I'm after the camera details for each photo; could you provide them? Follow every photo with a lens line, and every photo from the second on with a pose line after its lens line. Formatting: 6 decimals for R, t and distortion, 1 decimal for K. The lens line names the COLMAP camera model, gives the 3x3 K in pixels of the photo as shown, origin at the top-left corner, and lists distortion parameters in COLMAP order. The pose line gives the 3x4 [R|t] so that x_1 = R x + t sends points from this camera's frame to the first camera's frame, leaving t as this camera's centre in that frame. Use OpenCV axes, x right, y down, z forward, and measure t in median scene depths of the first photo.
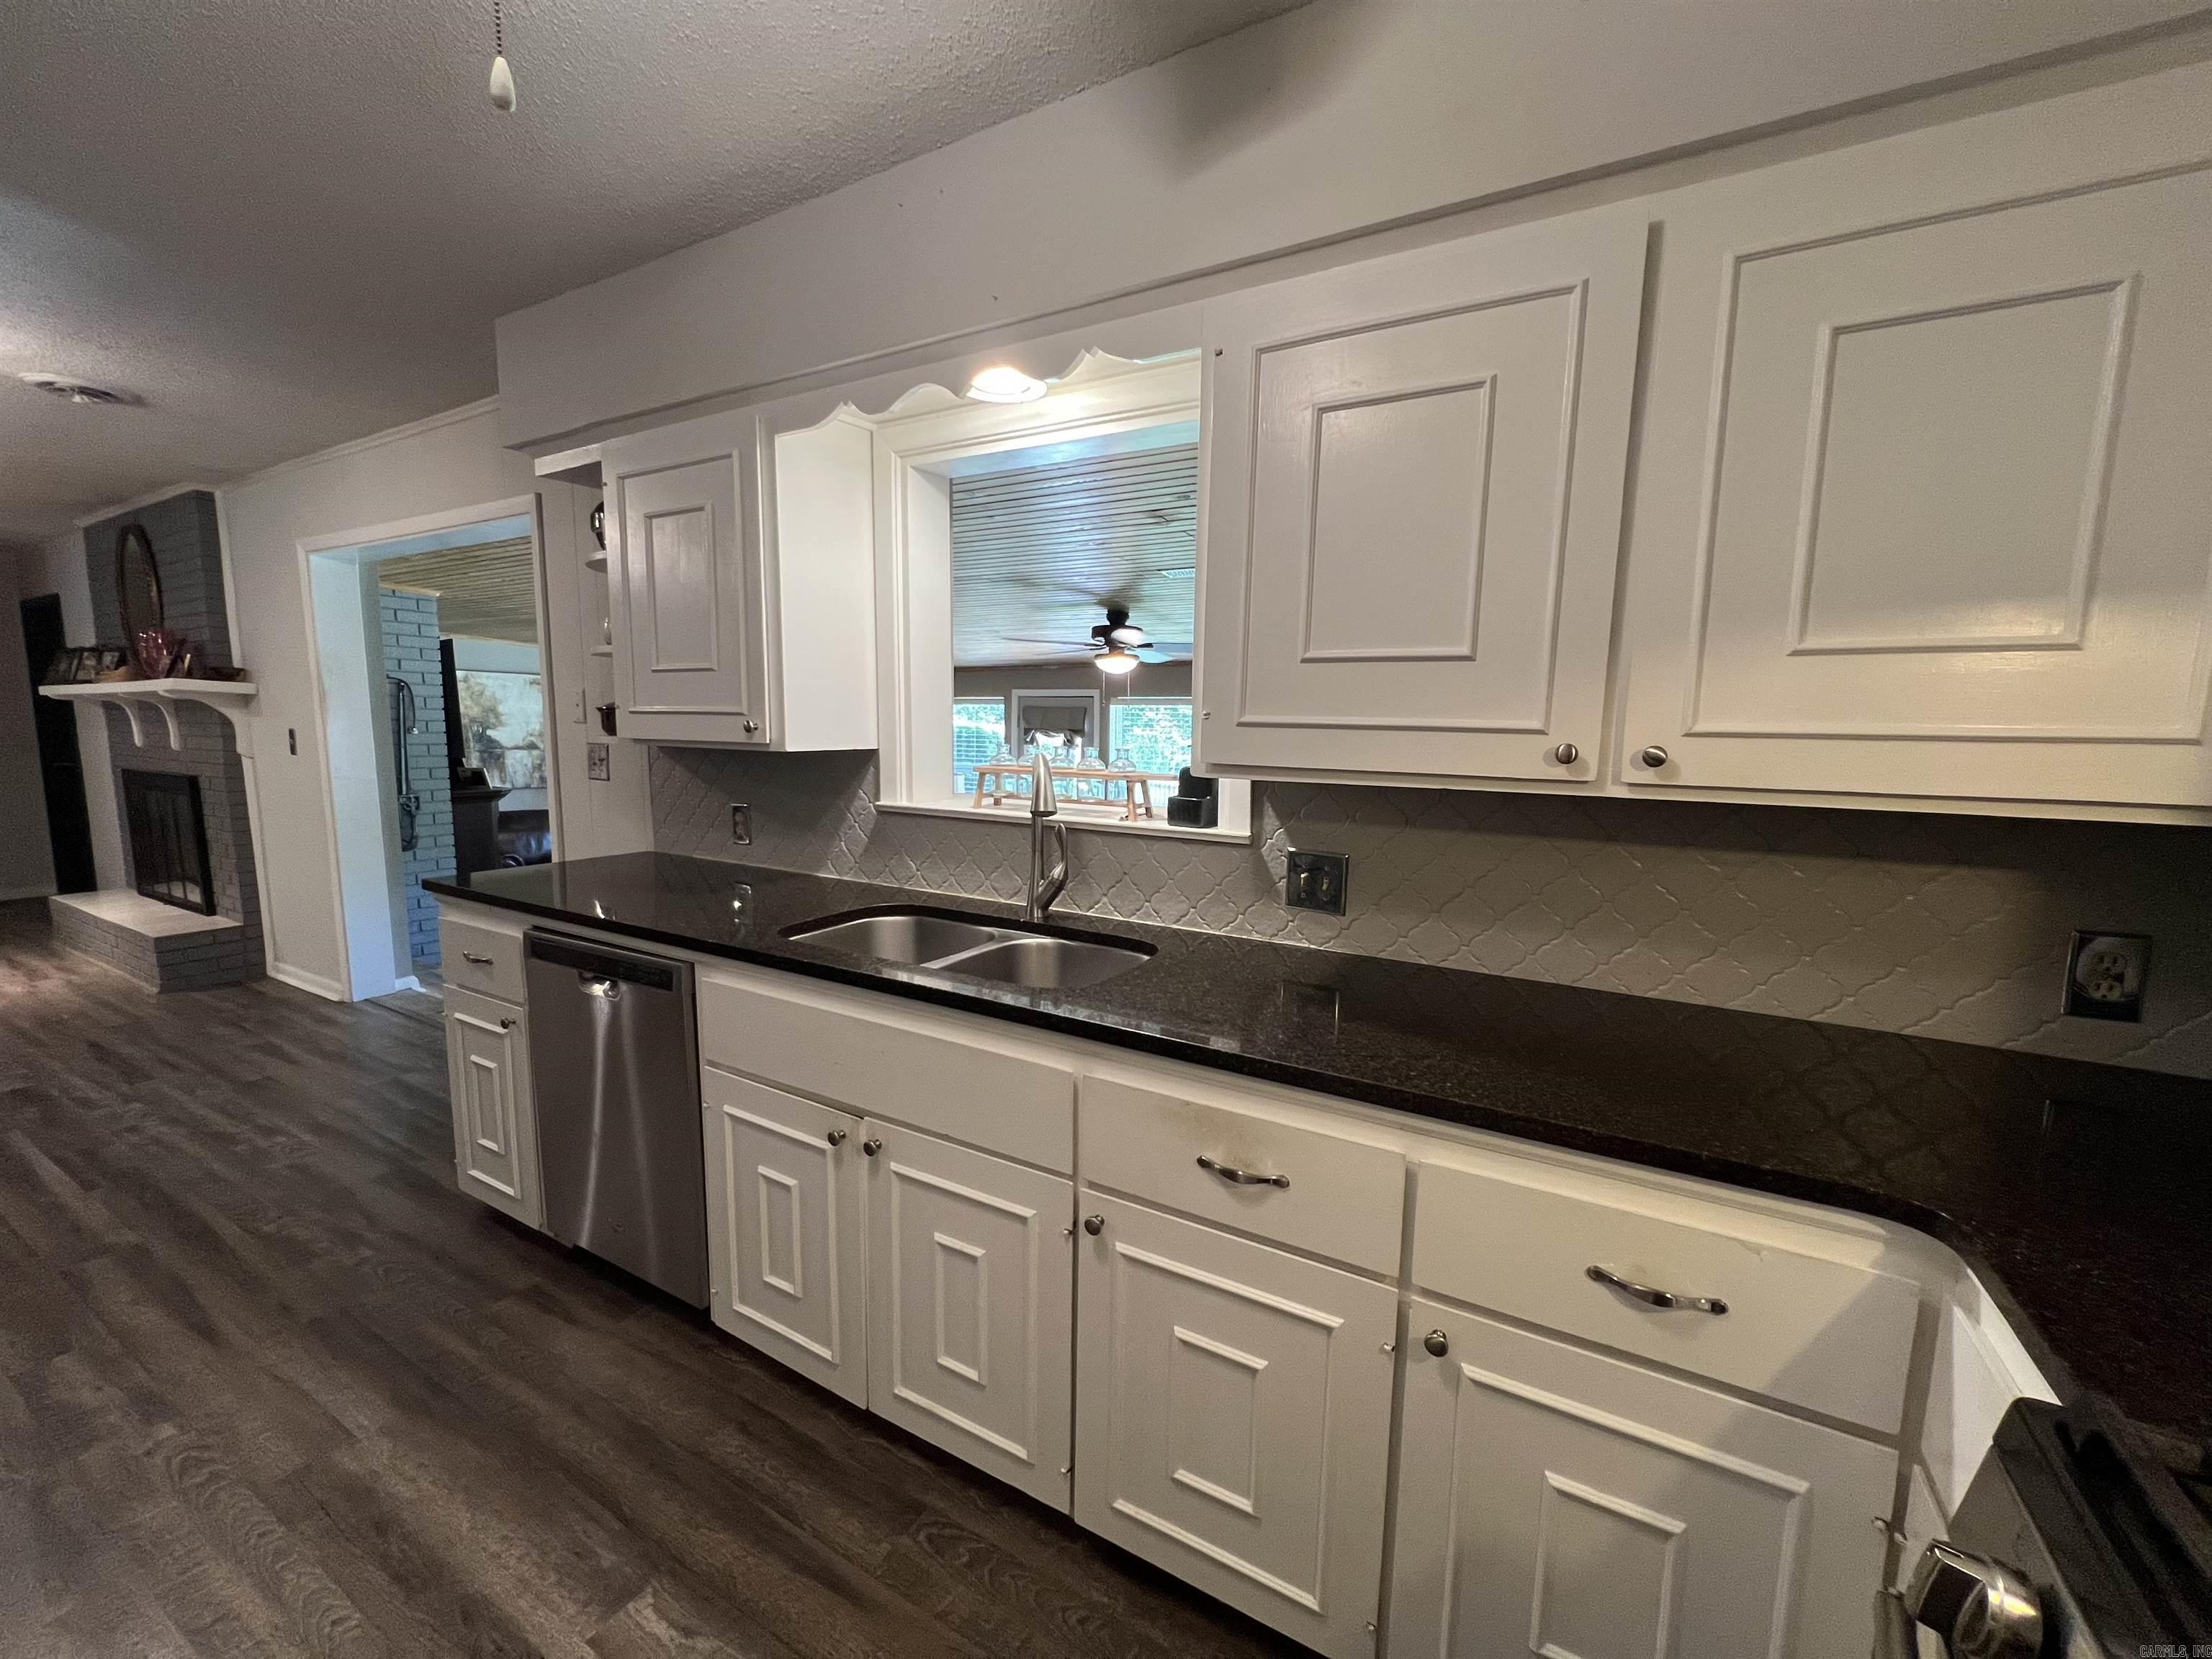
lens RADIAL K [[885.6, 0, 1109.2], [0, 885.6, 831.7], [0, 0, 1]] dist [-0.002344, 0.000488]
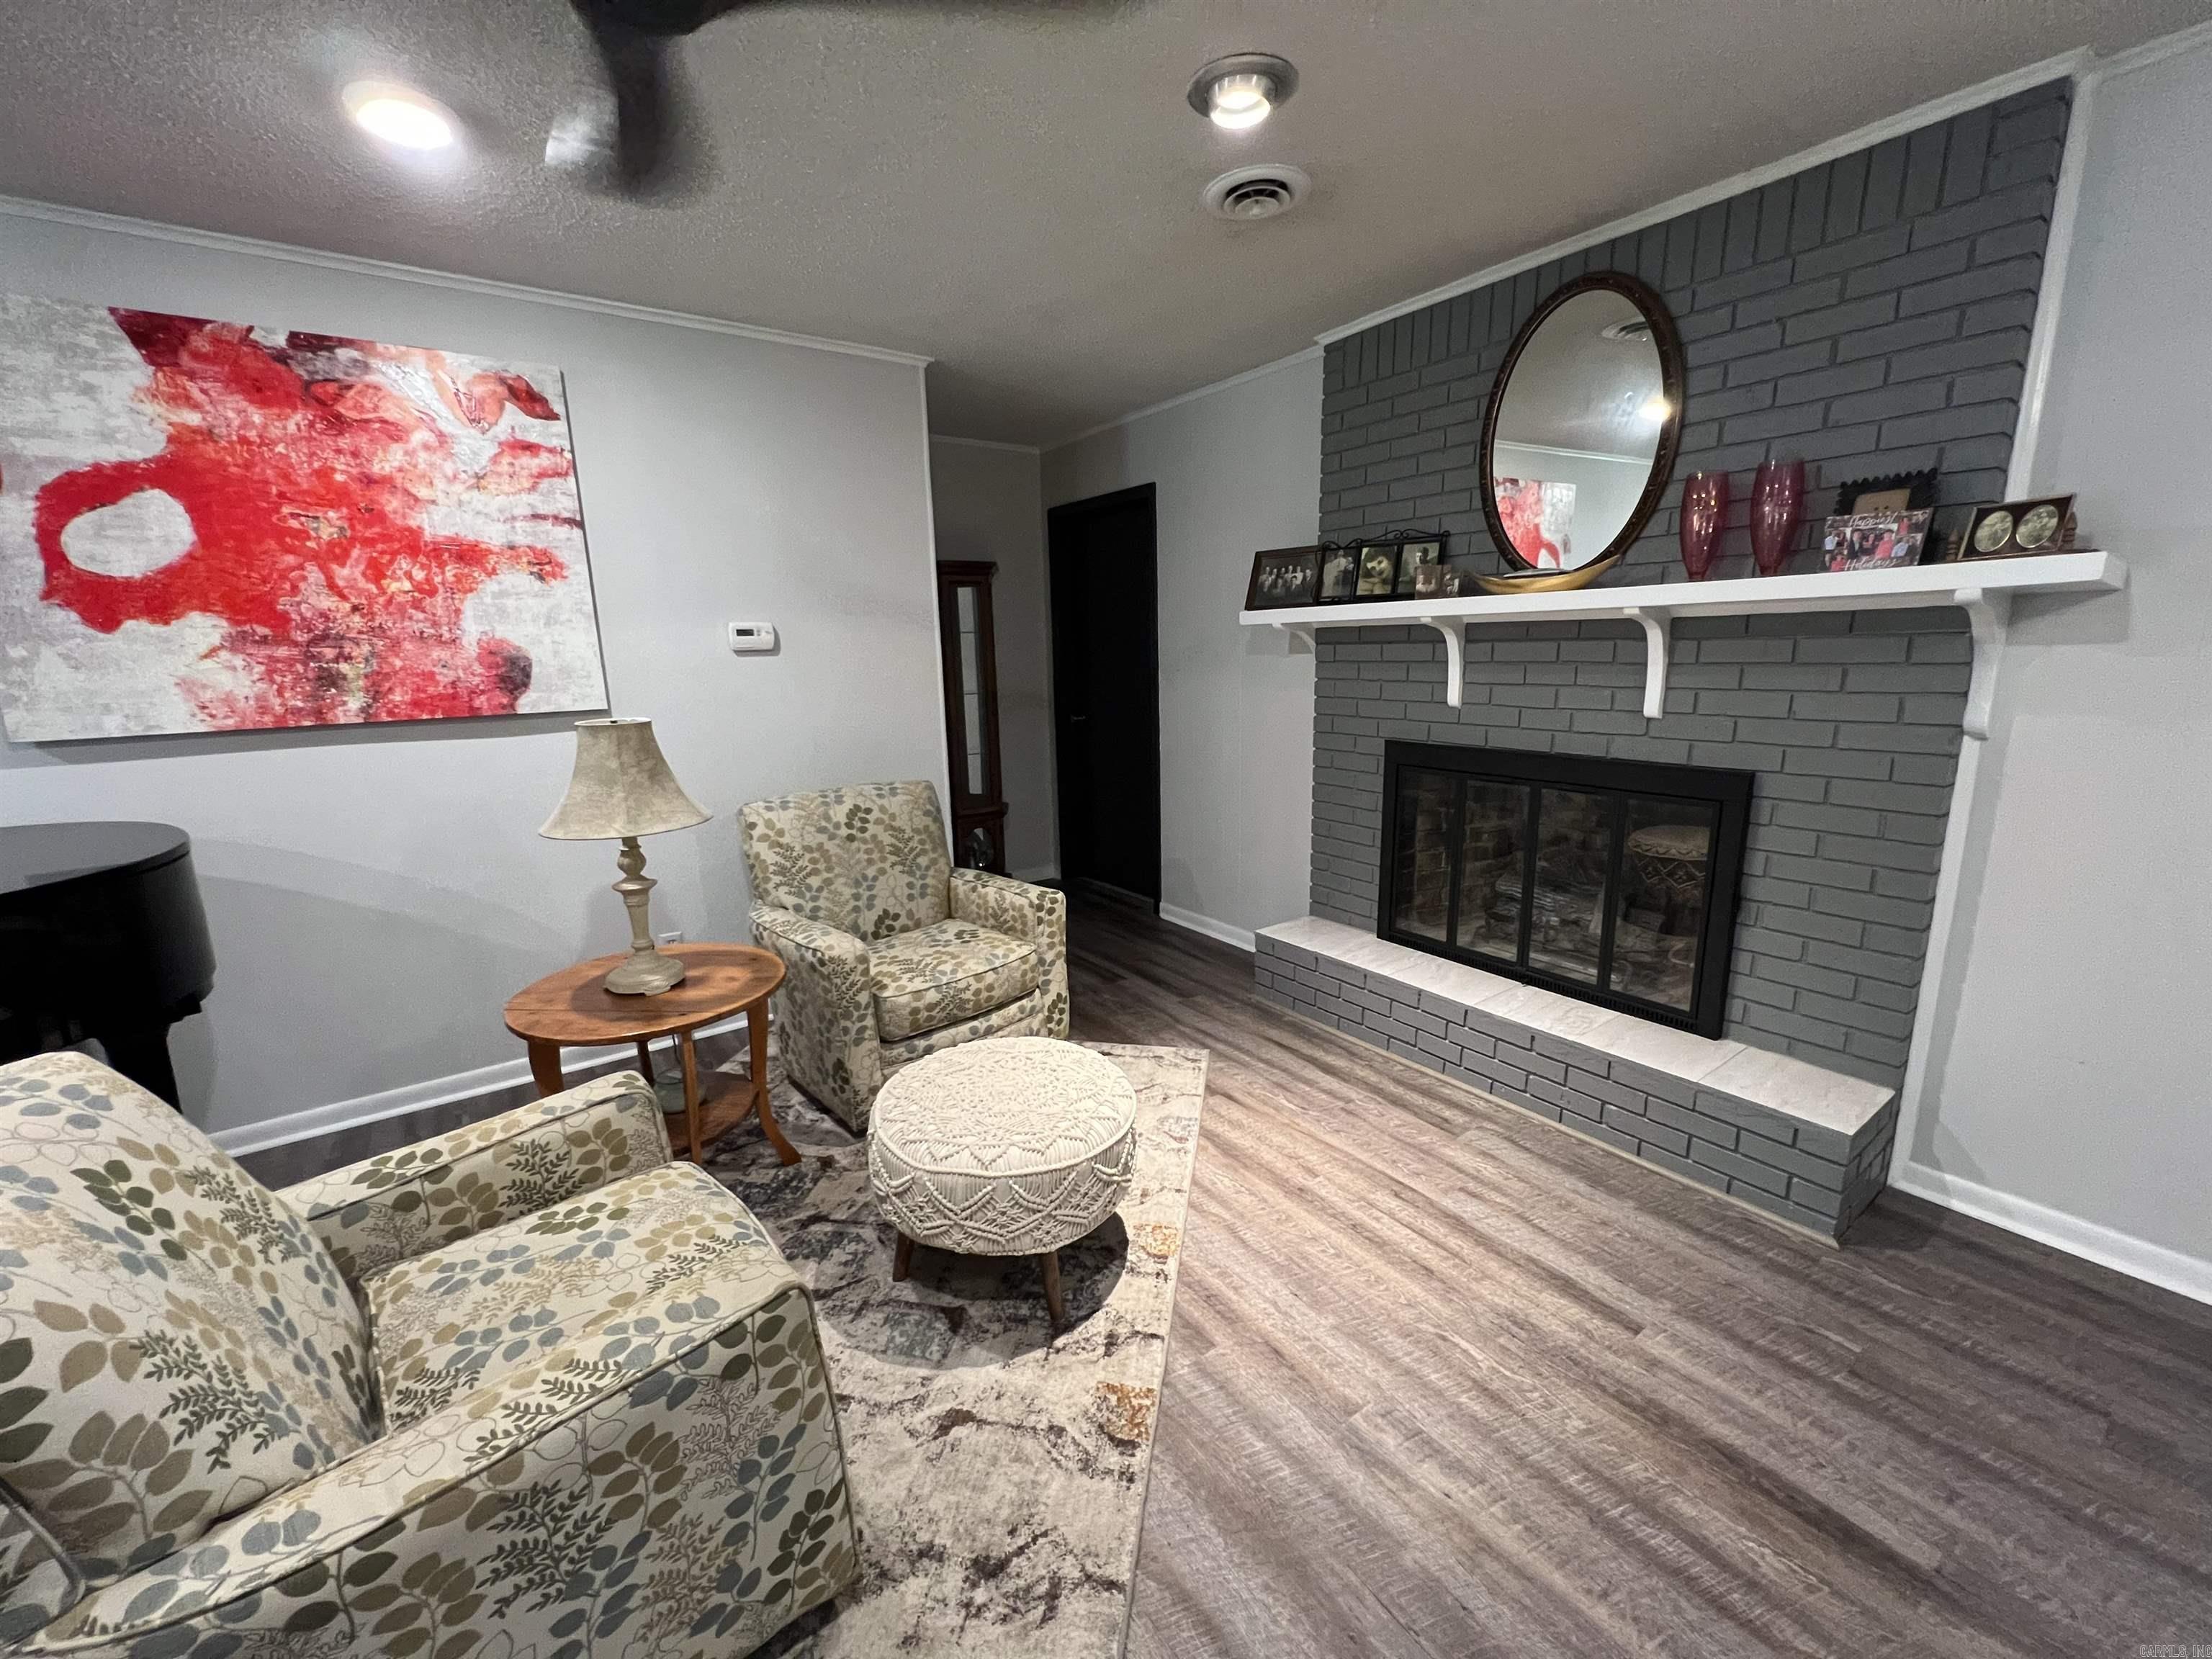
lens RADIAL K [[885.6, 0, 1109.2], [0, 885.6, 831.7], [0, 0, 1]] dist [-0.002344, 0.000488]
pose [[0.909972, 0.052347, -0.411353, -3.448878], [-0.015712, 0.995640, 0.091944, -0.209471], [0.414372, -0.077204, 0.906827, 1.189300]]
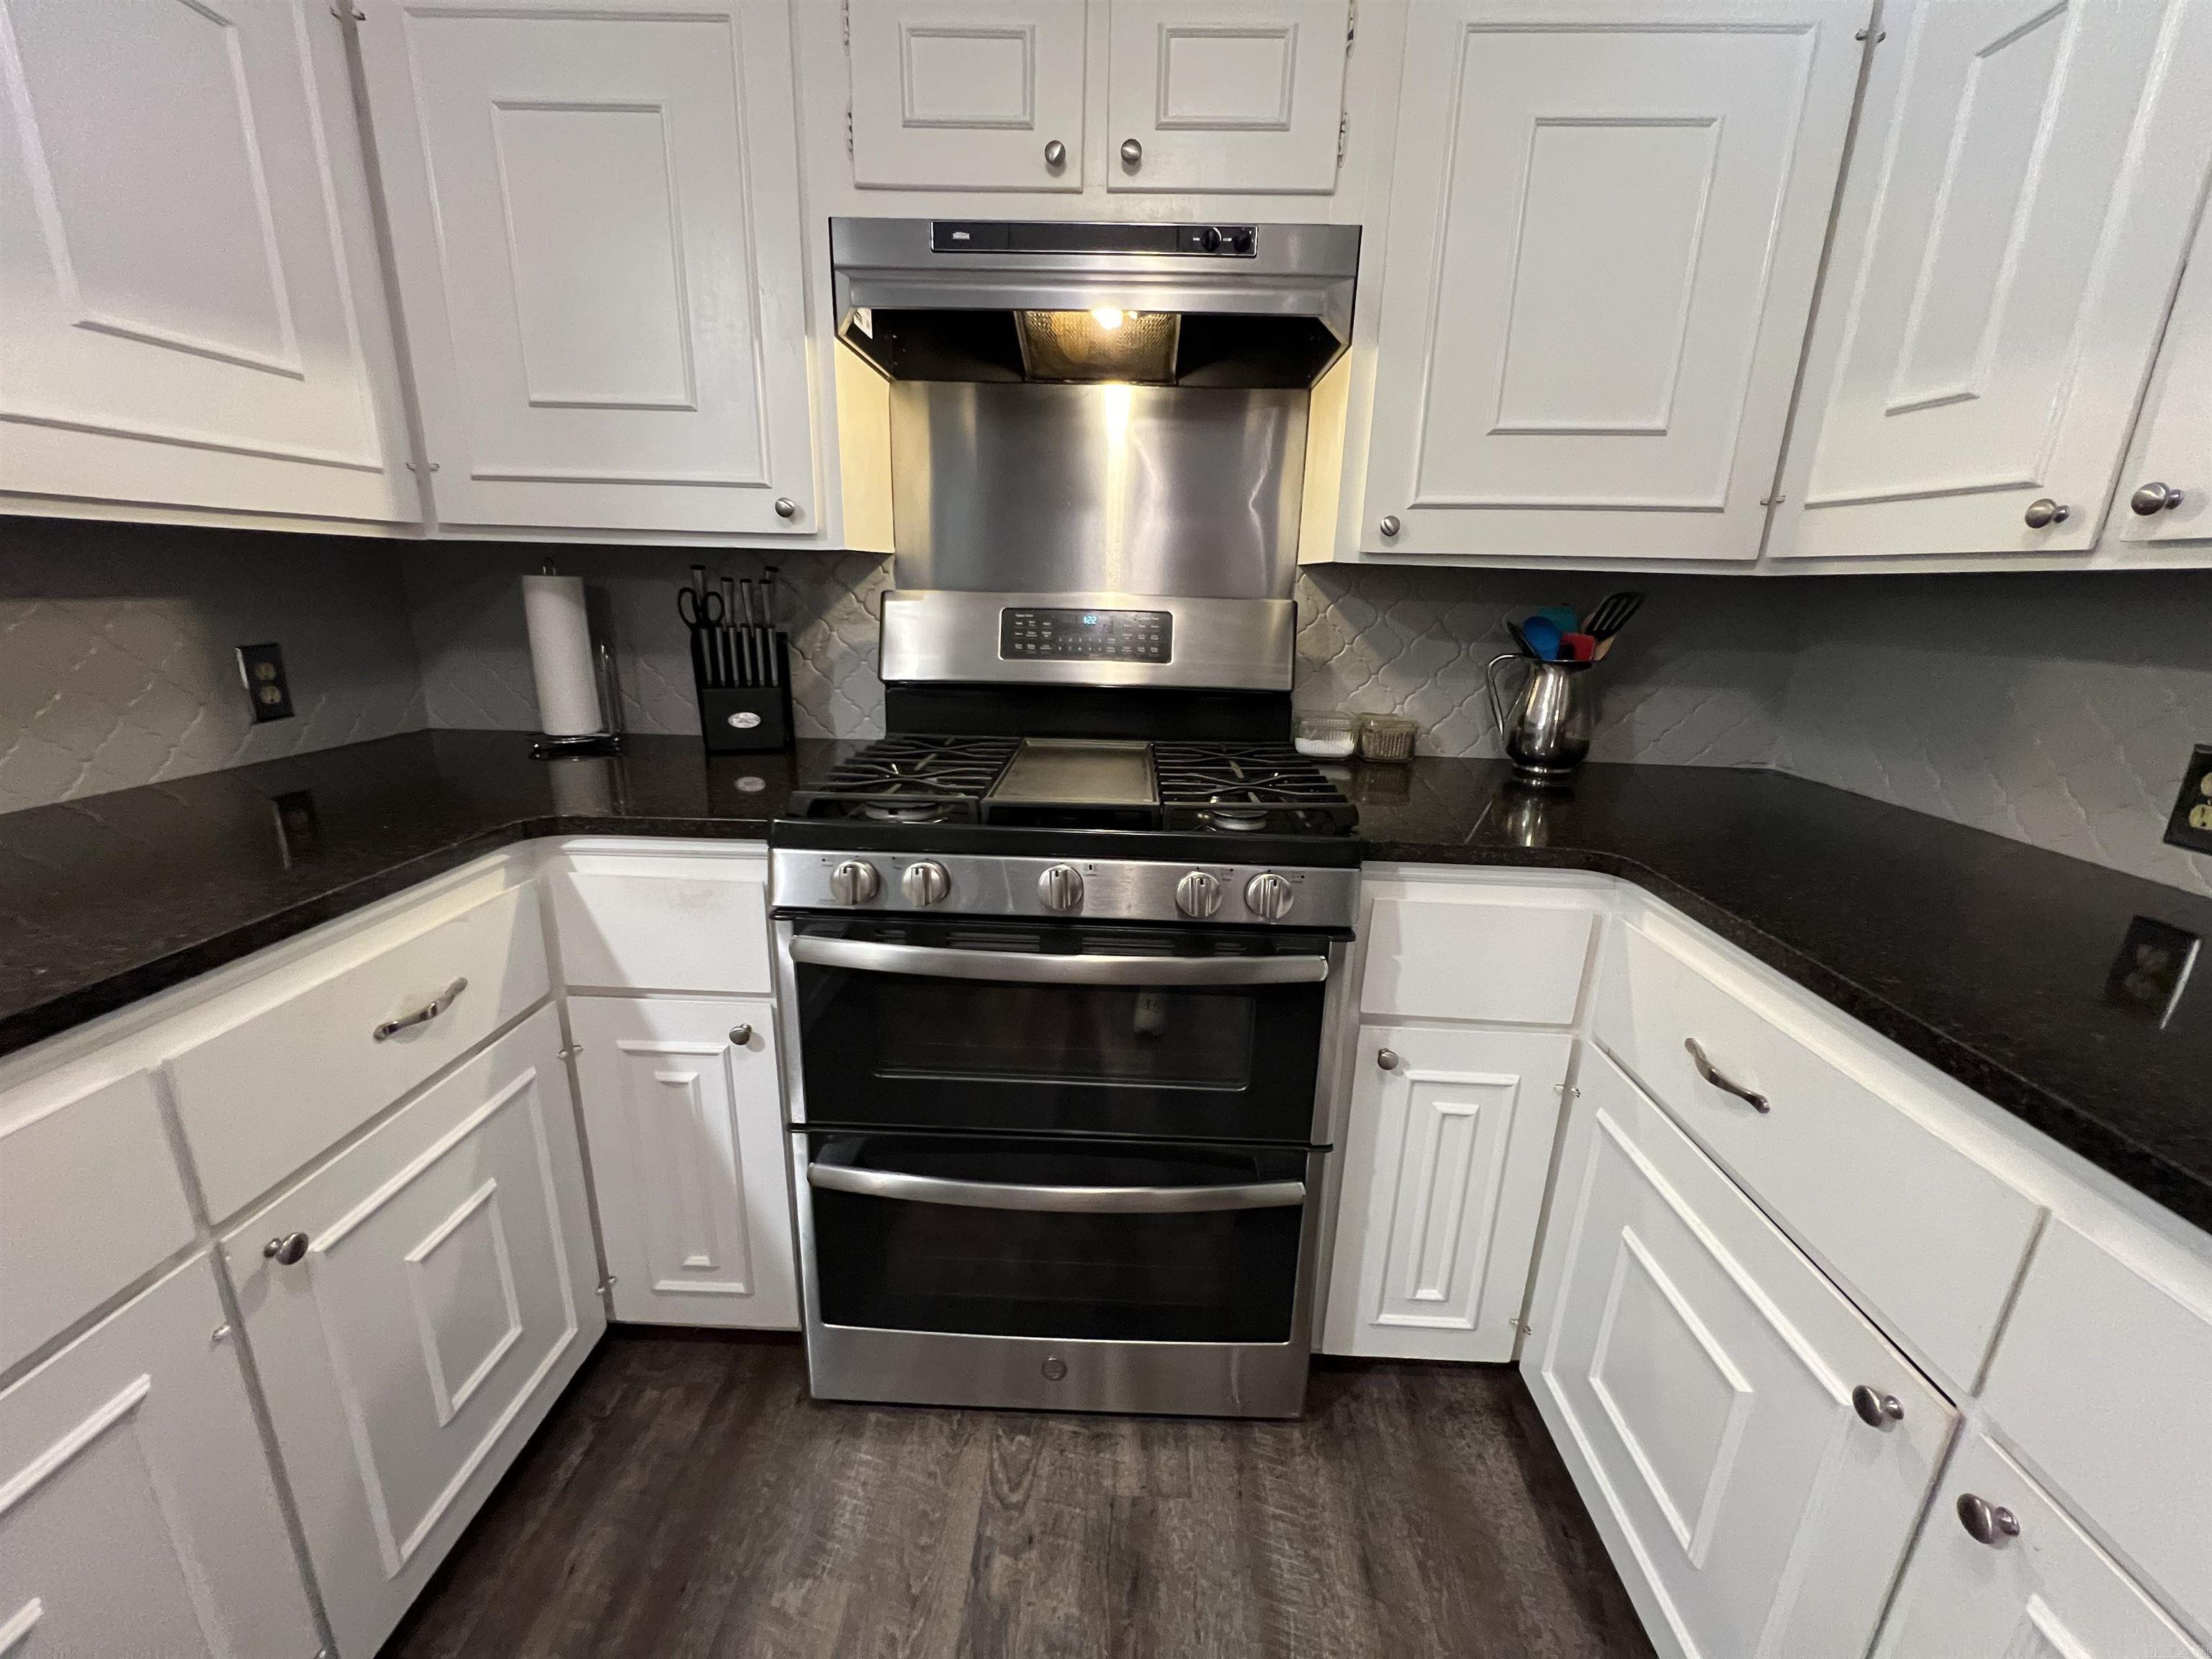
lens RADIAL K [[885.0, 0, 1112.2], [0, 885.0, 830.8], [0, 0, 1]] dist [-0.002220, 0.000169]
pose [[-0.470753, -0.268474, 0.840425, -0.365555], [0.073864, 0.937239, 0.340775, 0.022851], [-0.879168, 0.222498, -0.421378, 0.440823]]
